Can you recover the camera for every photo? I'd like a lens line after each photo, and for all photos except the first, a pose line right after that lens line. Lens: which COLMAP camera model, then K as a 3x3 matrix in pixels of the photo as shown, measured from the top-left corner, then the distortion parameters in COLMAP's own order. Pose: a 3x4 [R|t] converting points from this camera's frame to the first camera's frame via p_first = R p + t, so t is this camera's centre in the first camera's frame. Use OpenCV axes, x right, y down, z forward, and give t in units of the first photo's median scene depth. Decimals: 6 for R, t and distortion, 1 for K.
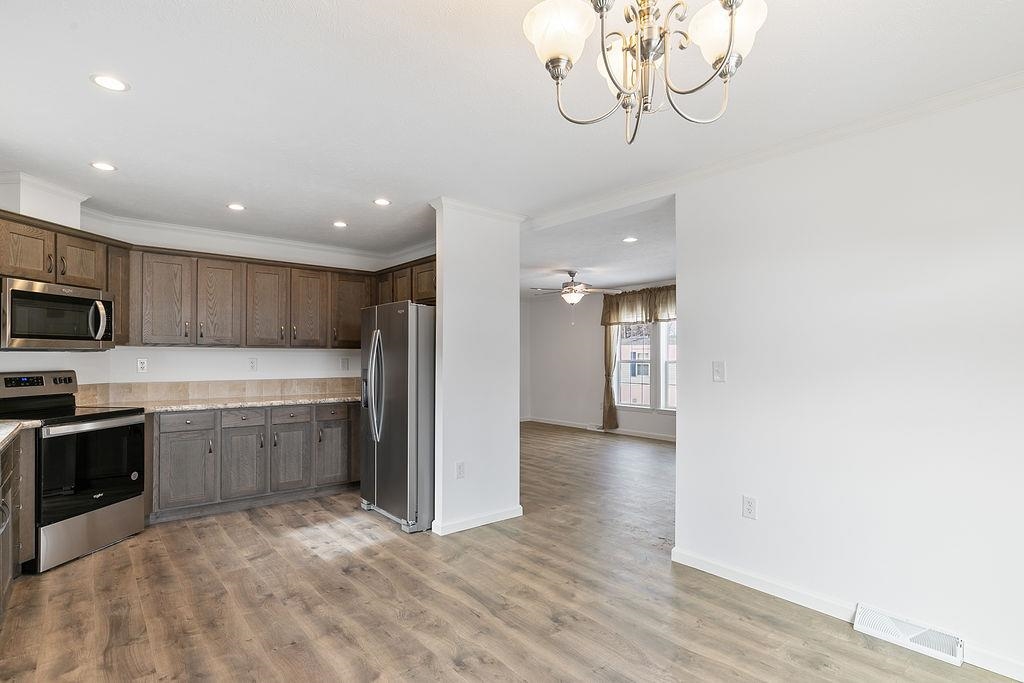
lens RADIAL K [[514.6, 0, 502.5], [0, 514.6, 354.3], [0, 0, 1]] dist [-0.000294, -0.000707]
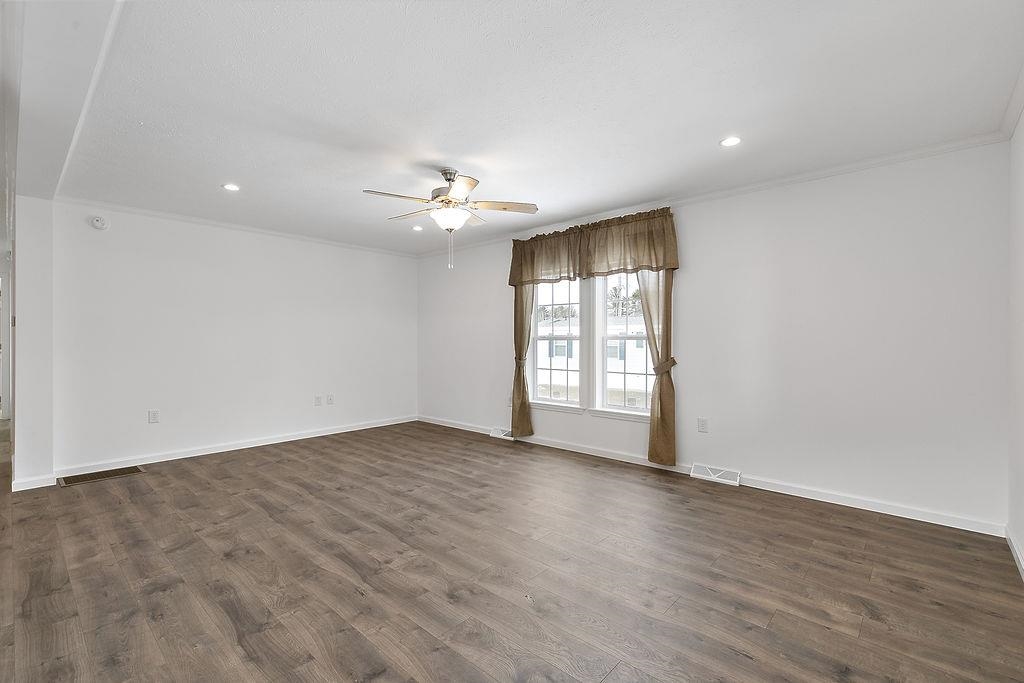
lens RADIAL K [[459.1, 0, 504.6], [0, 459.1, 337.7], [0, 0, 1]] dist [0.004344, 0.000354]
pose [[0.988674, -0.000034, 0.150080, 0.222554], [-0.000293, 0.999998, 0.002158, 0.028787], [-0.150080, -0.002178, 0.988671, 0.939845]]
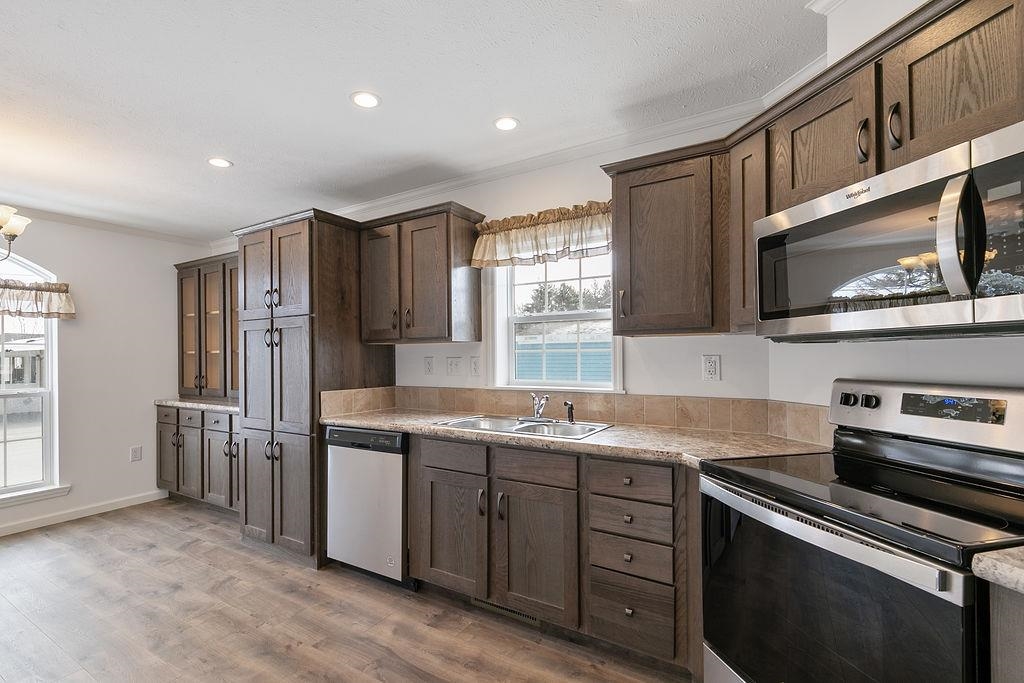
lens RADIAL K [[459.2, 0, 499.2], [0, 459.2, 353.9], [0, 0, 1]] dist [0.008497, -0.001732]
pose [[-0.942785, 0.006867, -0.333332, -0.406810], [0.011024, 0.999883, -0.010580, 0.007044], [0.333220, -0.013649, -0.942750, 1.156603]]
